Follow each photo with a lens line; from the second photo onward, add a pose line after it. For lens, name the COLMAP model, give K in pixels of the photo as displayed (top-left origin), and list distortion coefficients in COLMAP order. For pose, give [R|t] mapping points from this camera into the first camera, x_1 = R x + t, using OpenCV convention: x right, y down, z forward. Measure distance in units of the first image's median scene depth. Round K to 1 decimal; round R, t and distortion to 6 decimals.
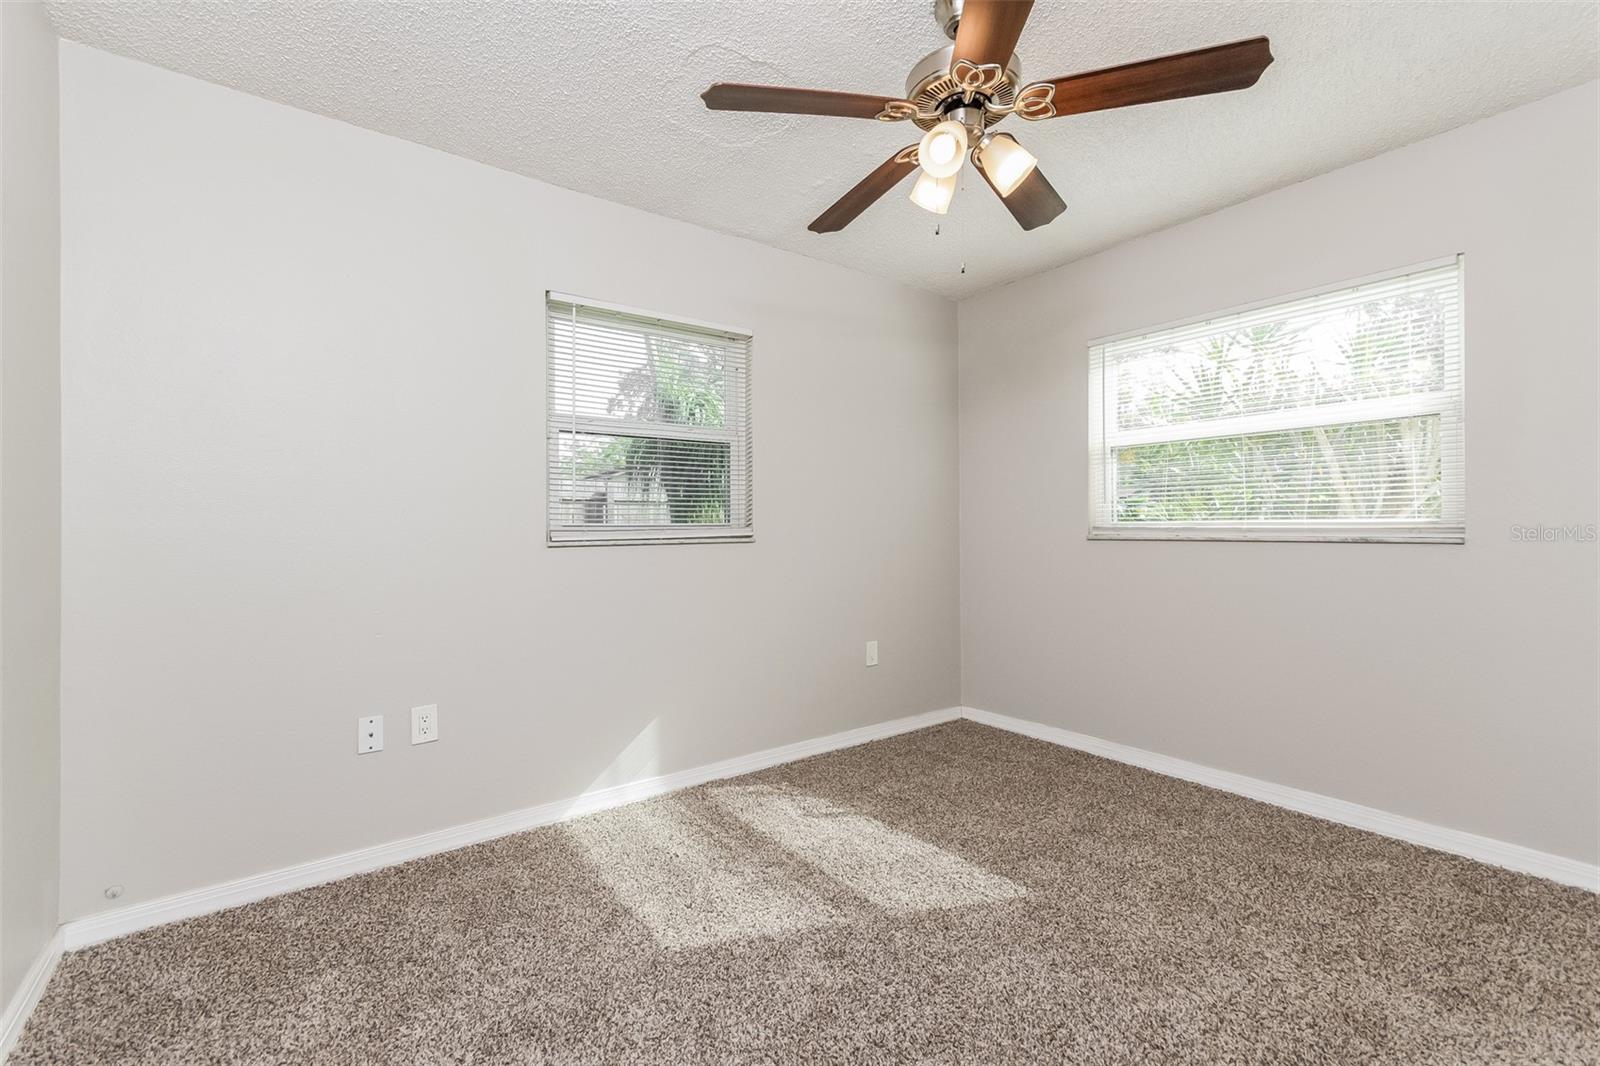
lens RADIAL K [[702.5, 0, 805.0], [0, 702.5, 517.7], [0, 0, 1]] dist [-0.004530, 0.000359]
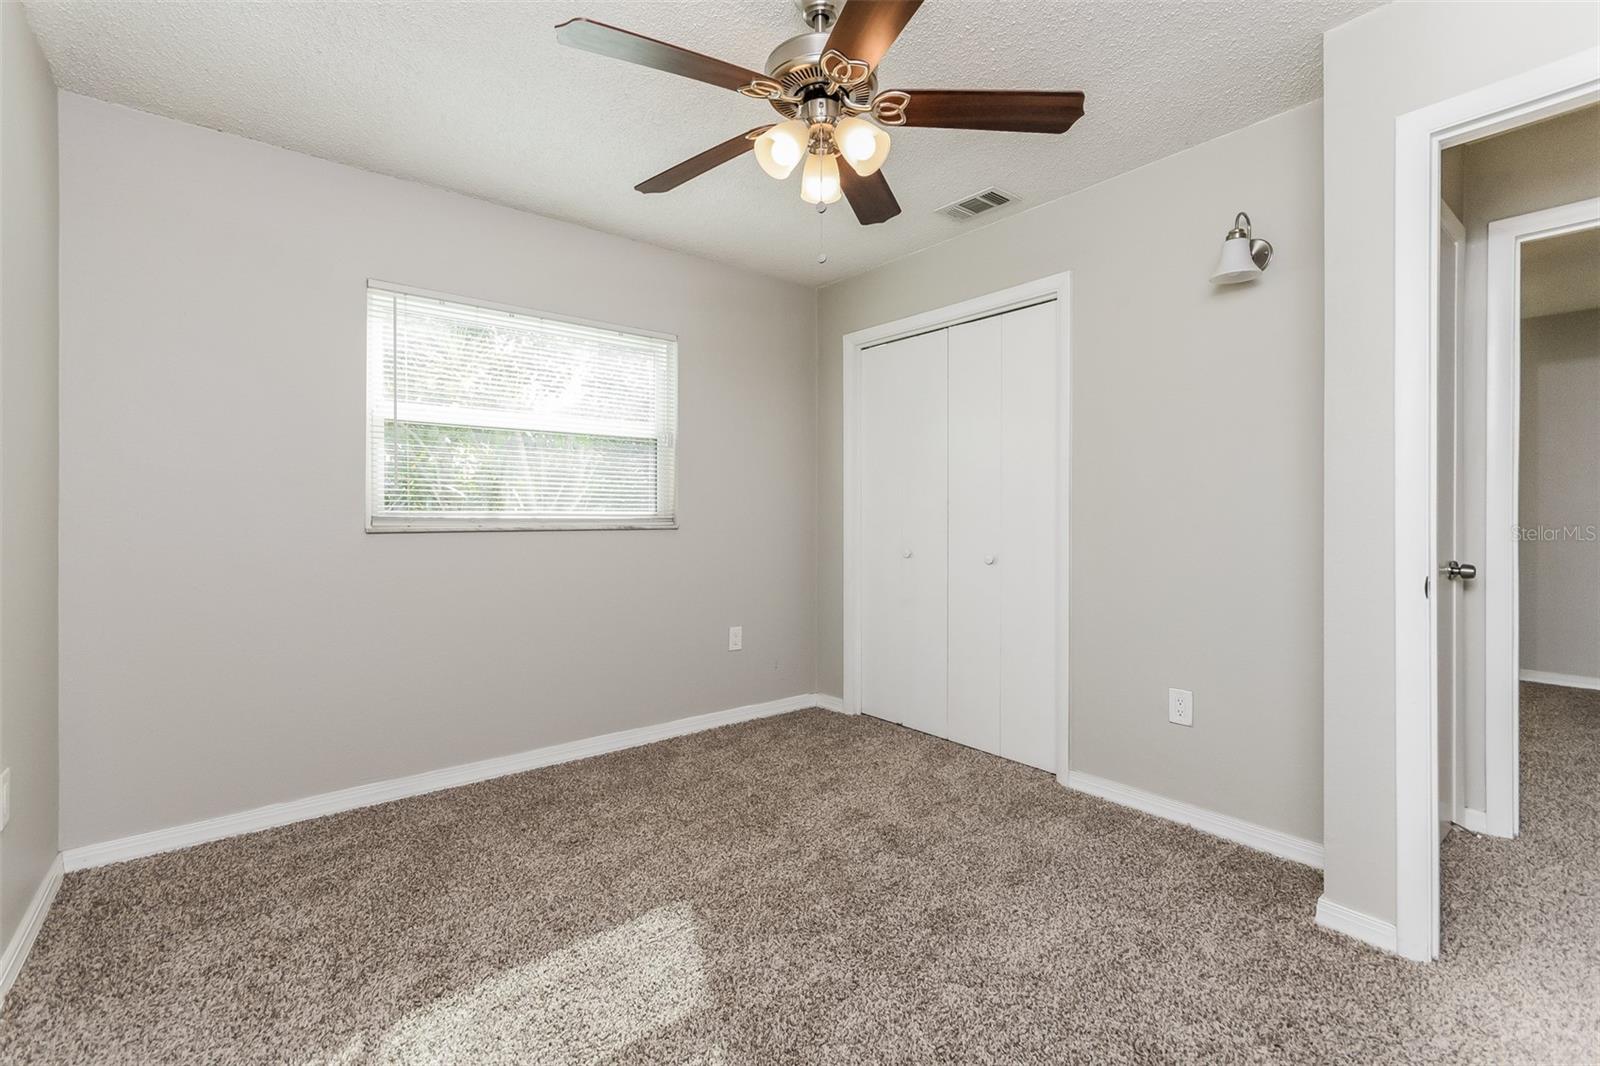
lens RADIAL K [[702.5, 0, 805.0], [0, 702.5, 517.7], [0, 0, 1]] dist [-0.004530, 0.000359]
pose [[-0.060385, 0.000732, 0.998175, -0.514045], [-0.015127, 0.999884, -0.001649, 0.009439], [-0.998061, -0.015199, -0.060367, 0.717544]]
